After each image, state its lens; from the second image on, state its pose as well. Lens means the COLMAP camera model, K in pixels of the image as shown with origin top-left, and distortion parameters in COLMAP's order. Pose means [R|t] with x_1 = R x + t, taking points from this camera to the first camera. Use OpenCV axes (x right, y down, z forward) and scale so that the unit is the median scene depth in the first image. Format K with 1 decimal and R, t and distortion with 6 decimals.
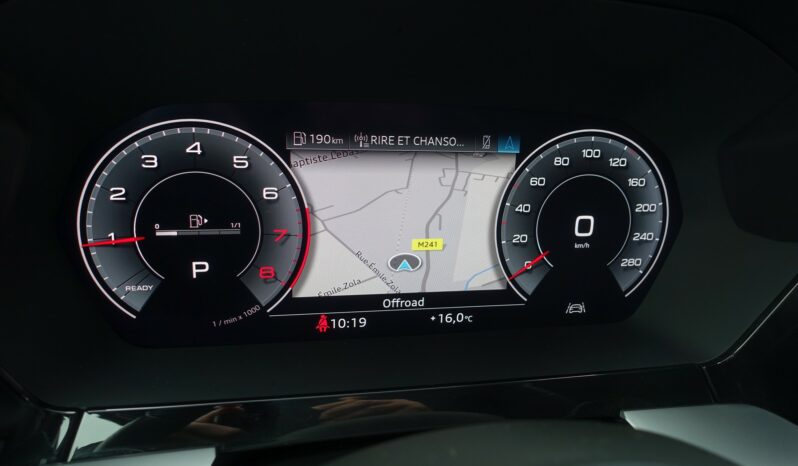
lens RADIAL K [[547.1, 0, 399.0], [0, 547.1, 233.0], [0, 0, 1]] dist [-0.002219, 0.000932]
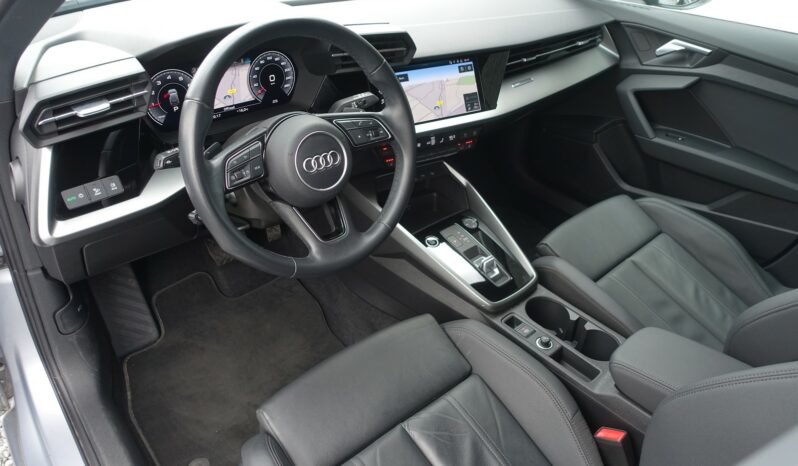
lens RADIAL K [[547.1, 0, 399.0], [0, 547.1, 233.0], [0, 0, 1]] dist [-0.002219, 0.000932]
pose [[0.873645, -0.280177, 0.397800, -0.706449], [0.127978, 0.921103, 0.367682, -0.313007], [-0.469431, -0.270314, 0.840574, -2.920856]]
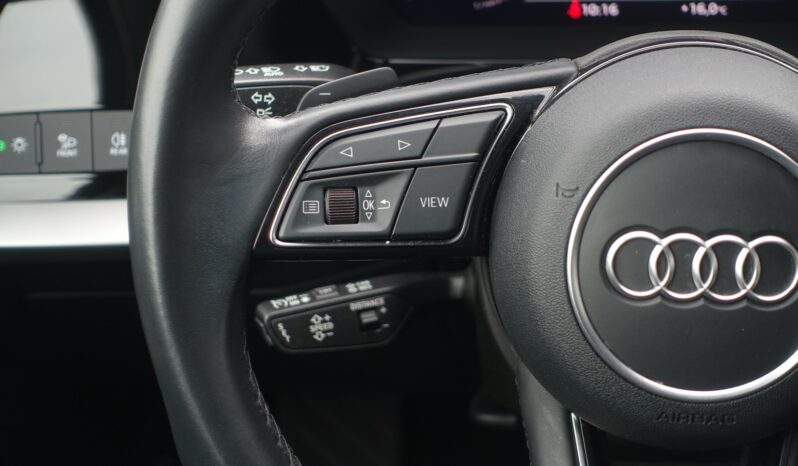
lens RADIAL K [[1518.1, 0, 399.0], [0, 1518.1, 233.0], [0, 0, 1]] dist [-0.149405, 0.003999]
pose [[0.951922, 0.061043, -0.300199, 0.428757], [0.008804, 0.974090, 0.225989, -0.071759], [0.306215, -0.217767, 0.926720, -1.850338]]
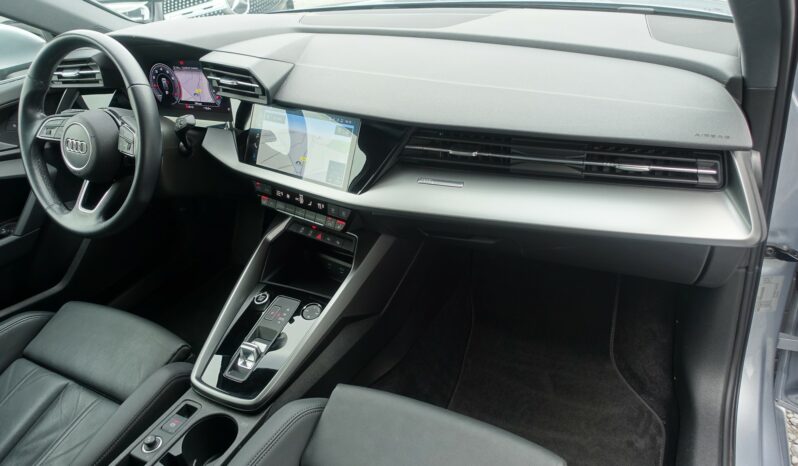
lens RADIAL K [[547.1, 0, 399.0], [0, 547.1, 233.0], [0, 0, 1]] dist [-0.002219, 0.000932]
pose [[0.767177, 0.220988, -0.602166, 4.380777], [-0.046841, 0.955573, 0.291008, -0.254541], [0.639723, -0.195048, 0.743445, -1.579060]]
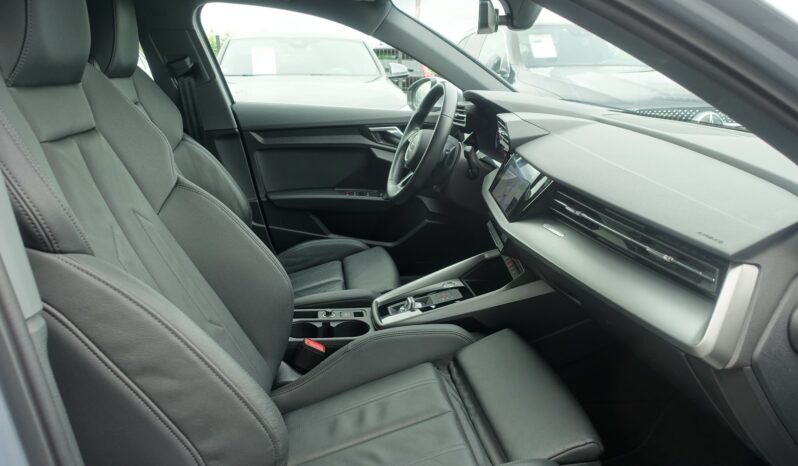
lens RADIAL K [[547.1, 0, 399.0], [0, 547.1, 233.0], [0, 0, 1]] dist [-0.002219, 0.000932]
pose [[-0.044328, 0.246293, -0.968181, 6.311162], [-0.322248, 0.913806, 0.247215, -0.190623], [0.945617, 0.322953, 0.038860, -0.128116]]
